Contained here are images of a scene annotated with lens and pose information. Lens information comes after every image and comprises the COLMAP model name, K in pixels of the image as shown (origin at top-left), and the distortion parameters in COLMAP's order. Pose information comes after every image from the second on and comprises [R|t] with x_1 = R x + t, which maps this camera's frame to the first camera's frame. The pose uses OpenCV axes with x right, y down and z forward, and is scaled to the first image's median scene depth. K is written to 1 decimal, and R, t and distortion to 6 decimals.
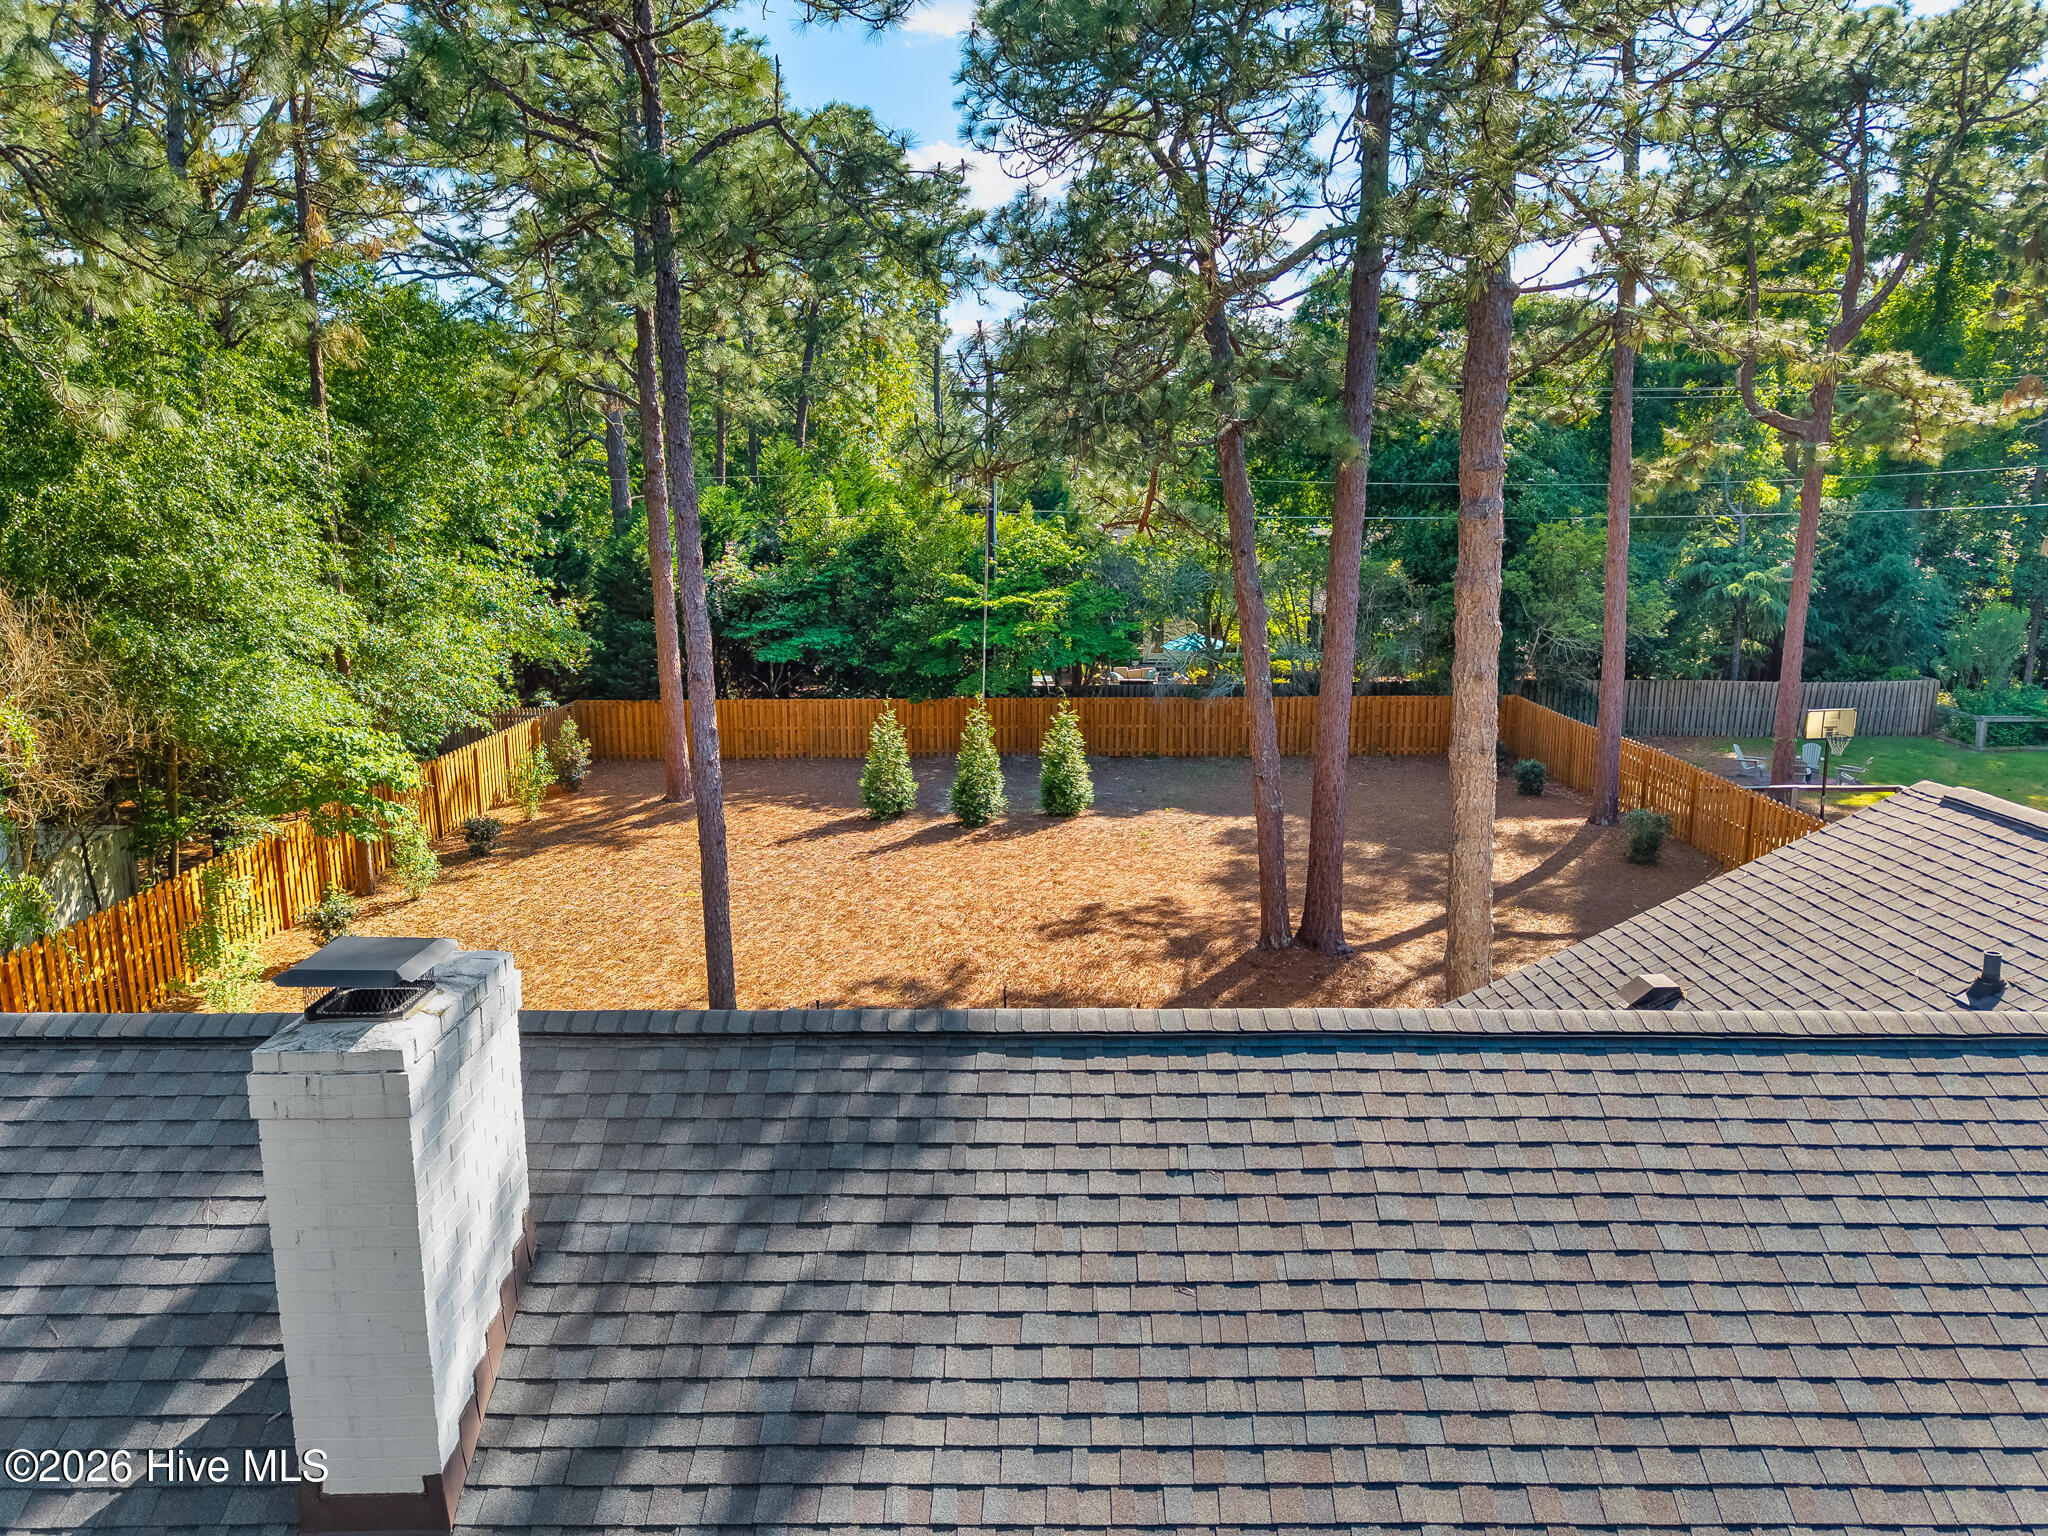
lens RADIAL K [[1389.1, 0, 1057.7], [0, 1389.1, 764.3], [0, 0, 1]] dist [0.002661, 0.000059]
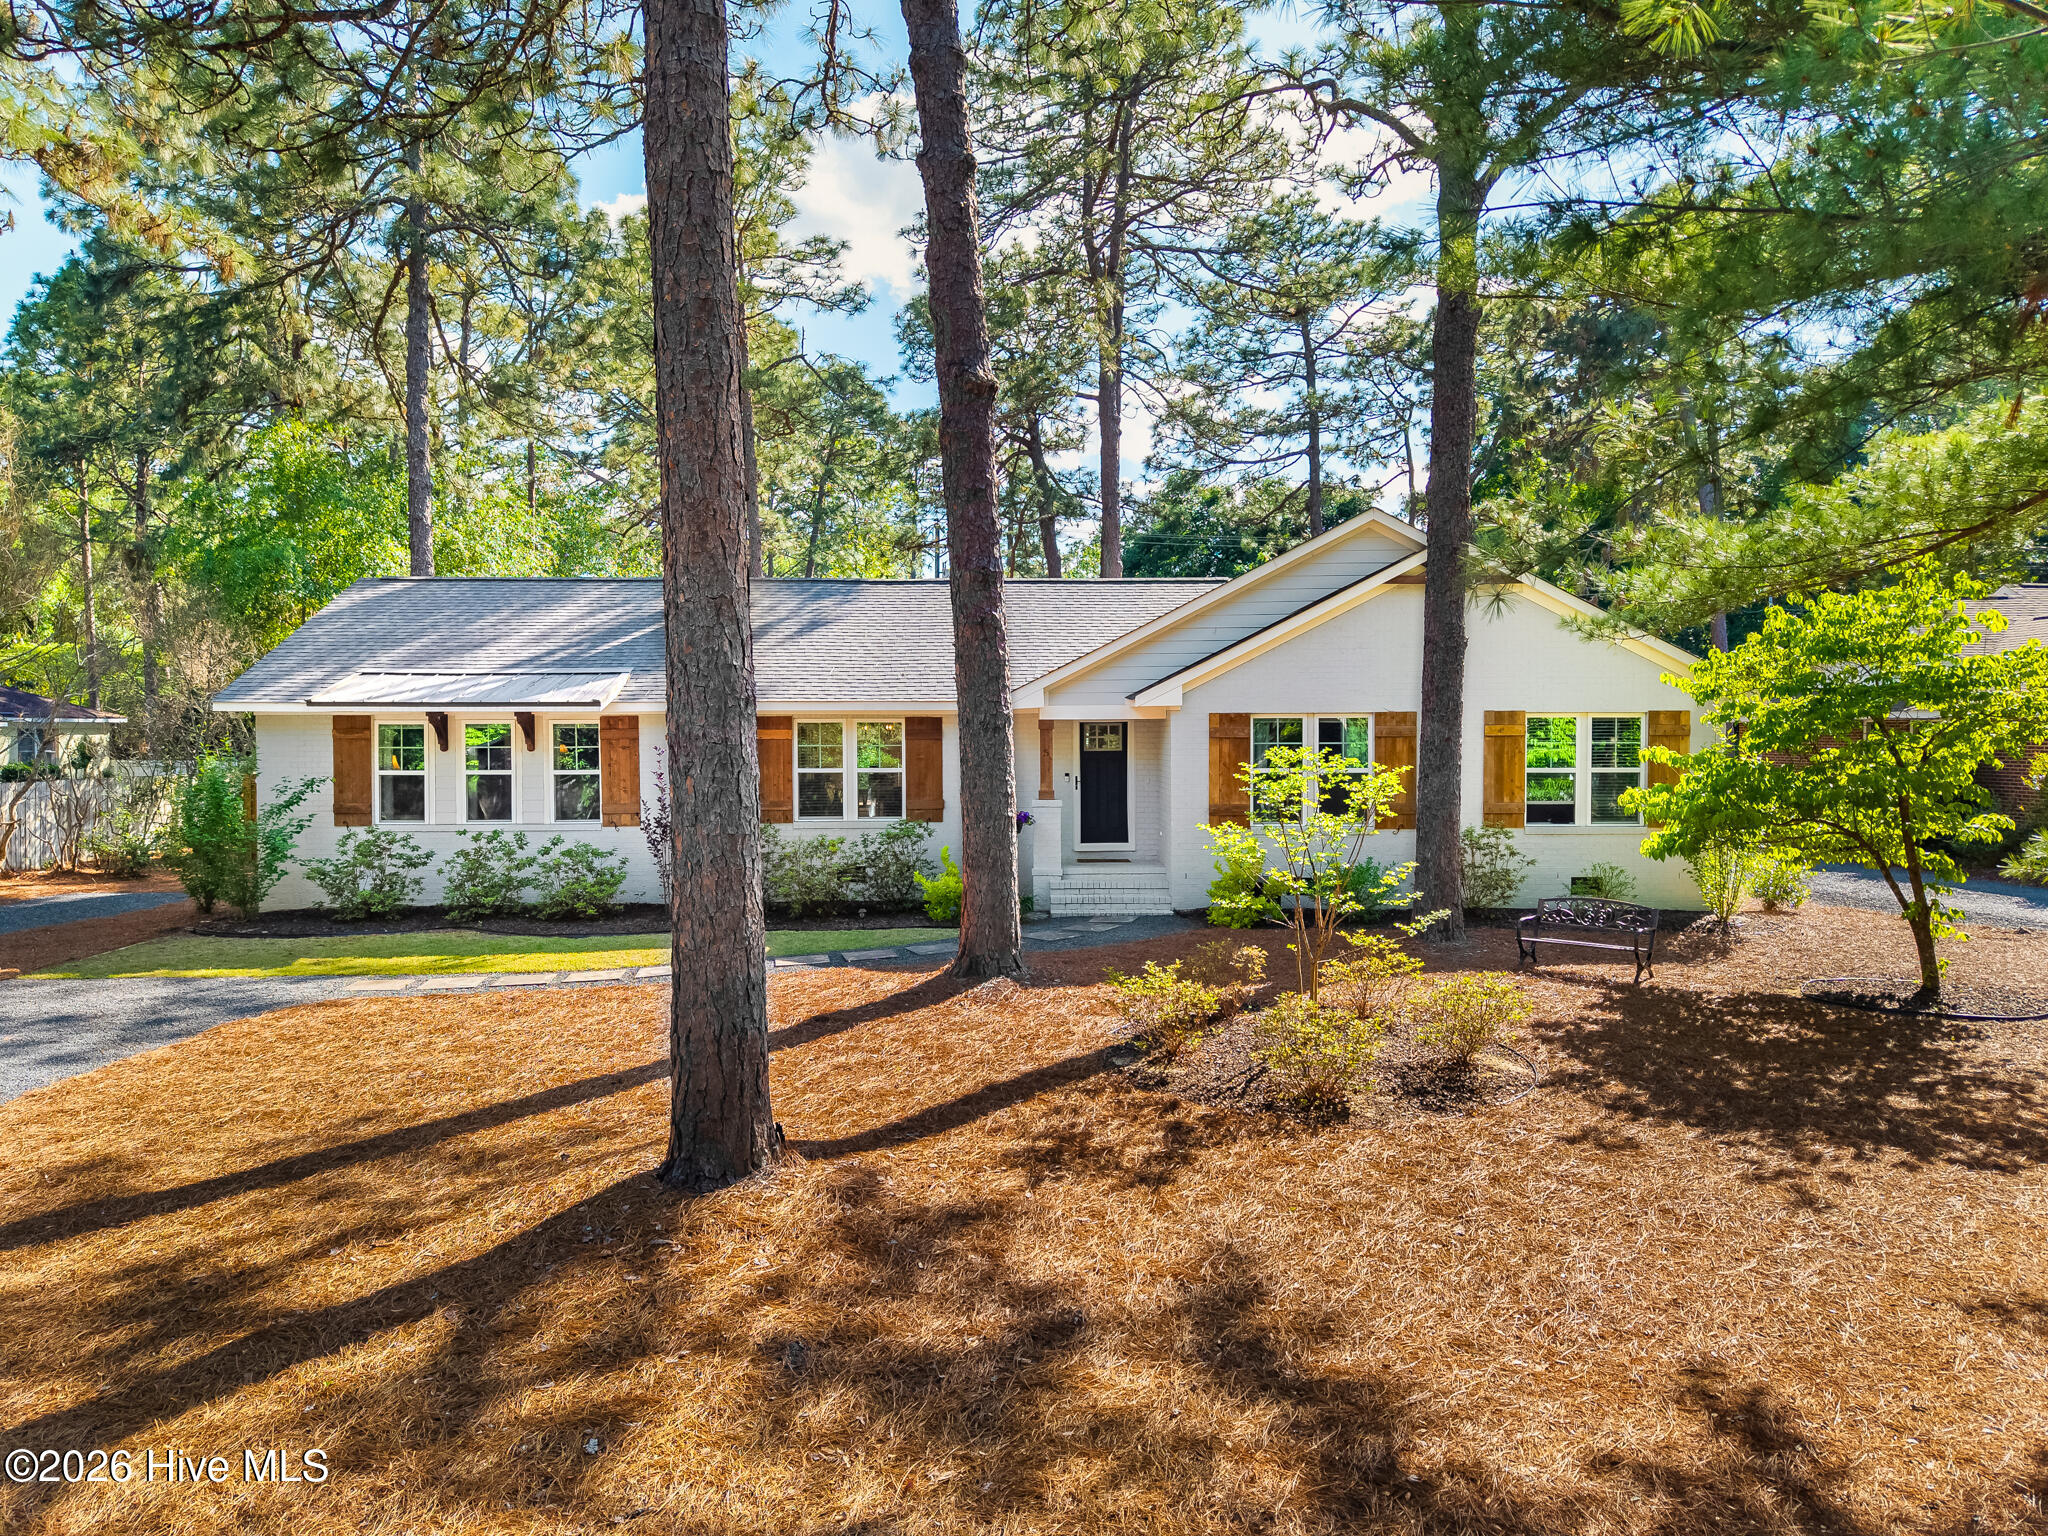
lens RADIAL K [[1294.7, 0, 1024.0], [0, 1294.7, 768.0], [0, 0, 1]] dist [0.002258, 0.000333]
pose [[0.999909, -0.002658, -0.013229, 0.084684], [0.000681, 0.989100, -0.147247, 0.236002], [0.013476, 0.147225, 0.989011, -0.449275]]
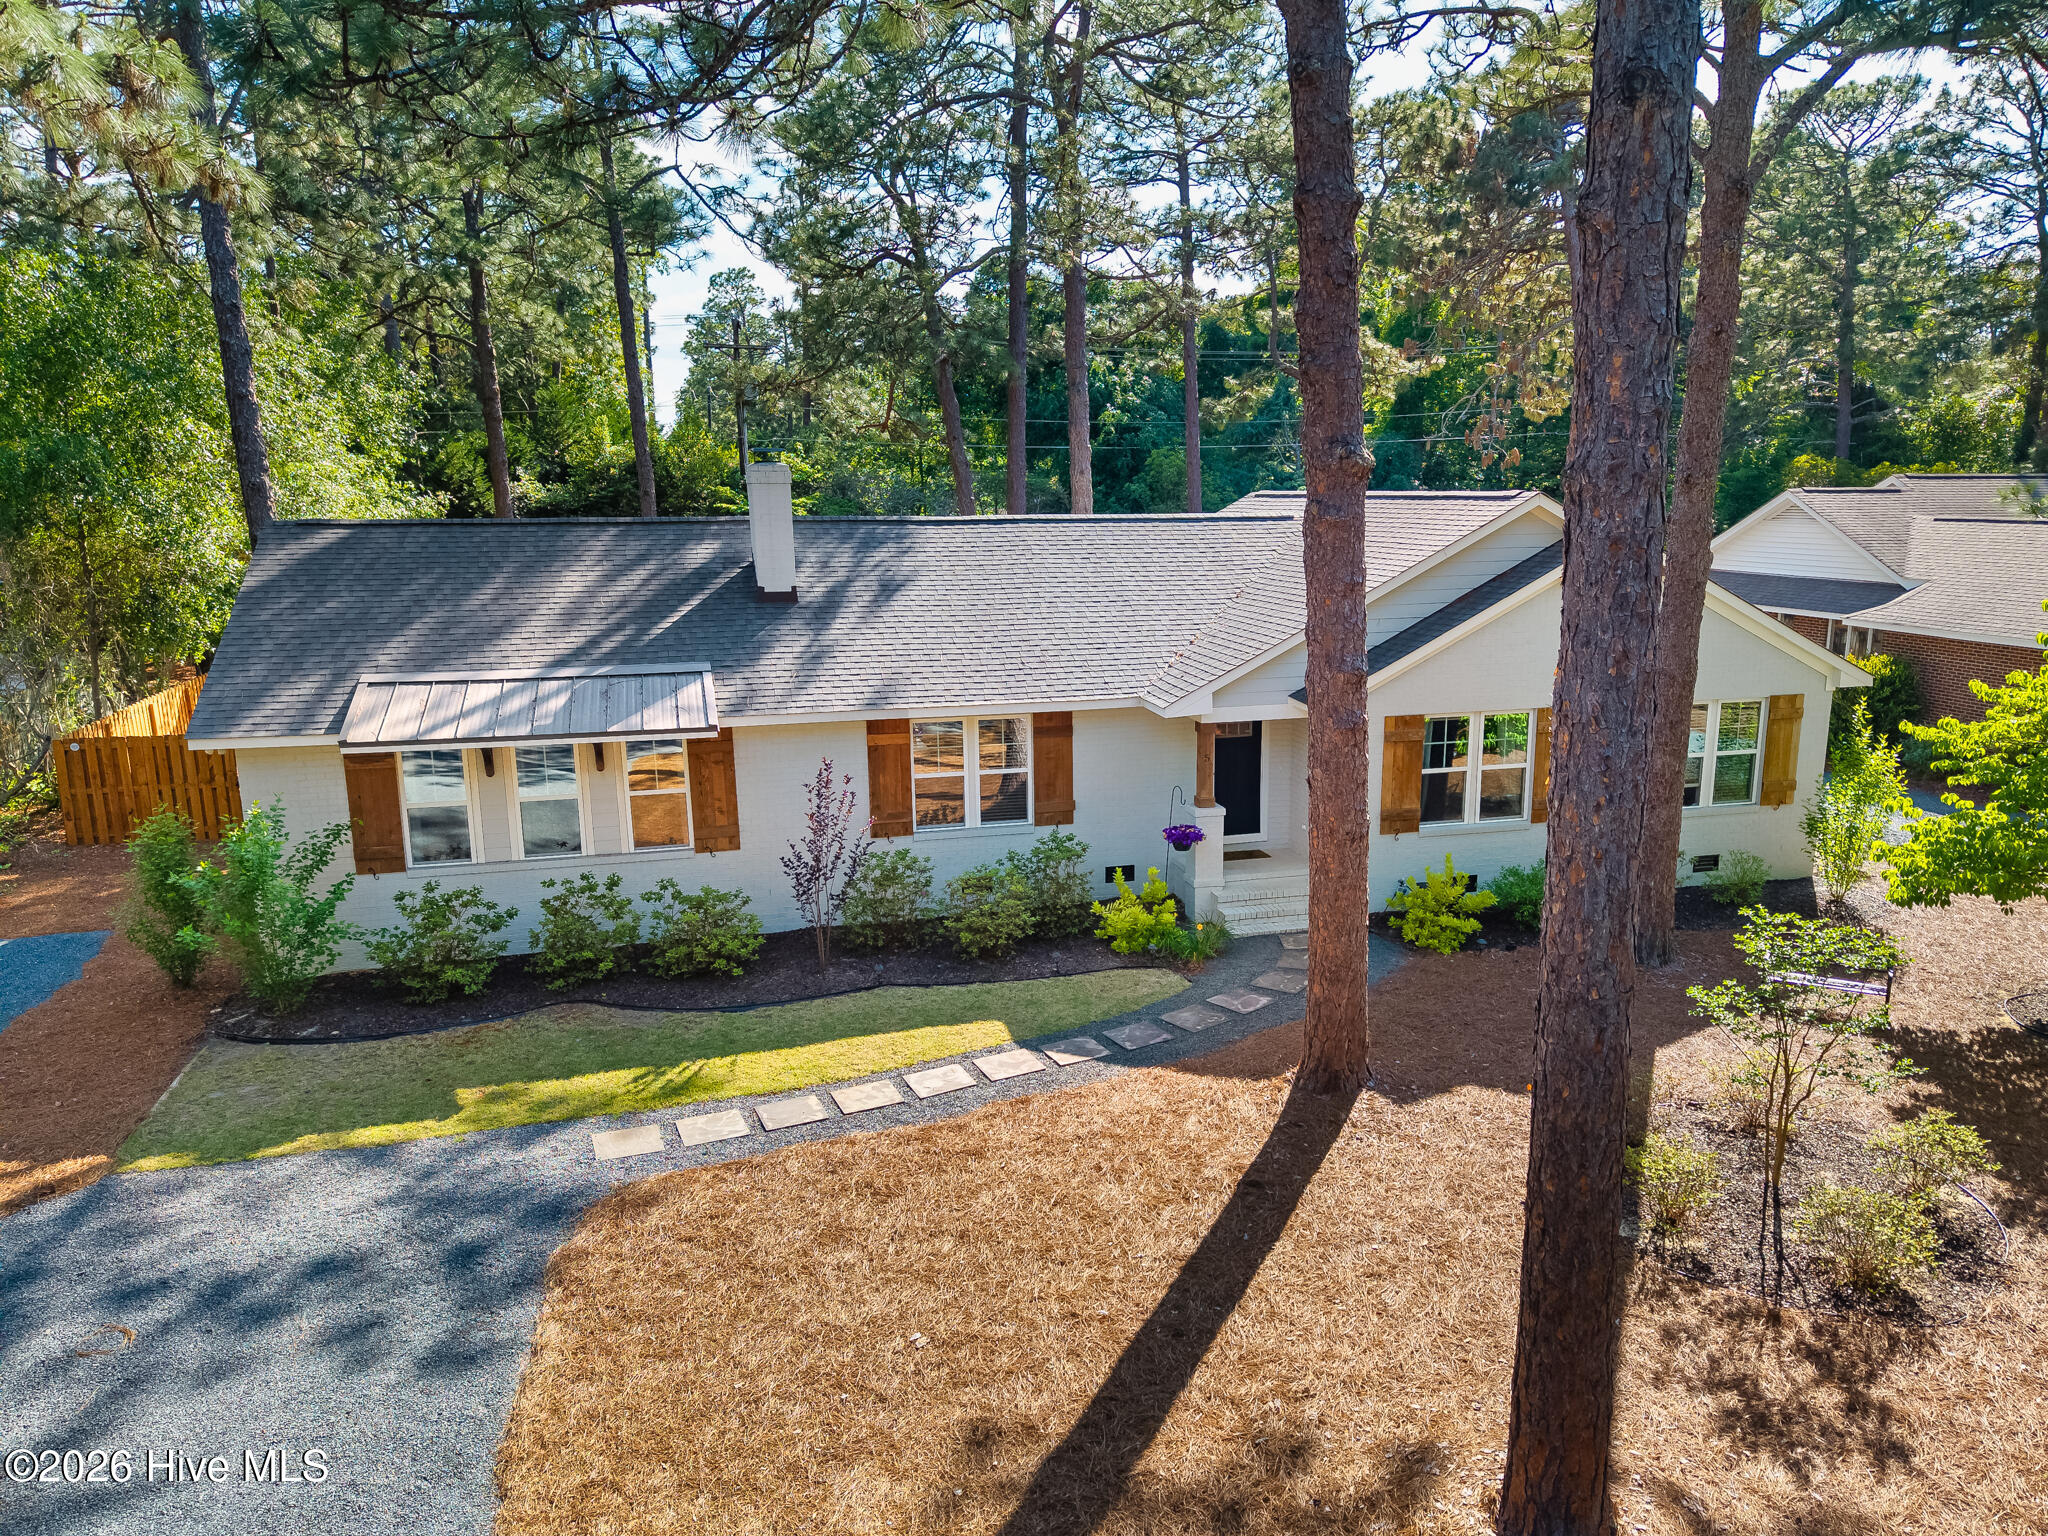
lens RADIAL K [[1389.1, 0, 1057.7], [0, 1389.1, 764.3], [0, 0, 1]] dist [0.002661, 0.000059]
pose [[0.973164, -0.049607, 0.224701, -0.091662], [0.045663, 0.998699, 0.022717, 0.137463], [-0.225535, -0.011847, 0.974163, -0.429293]]
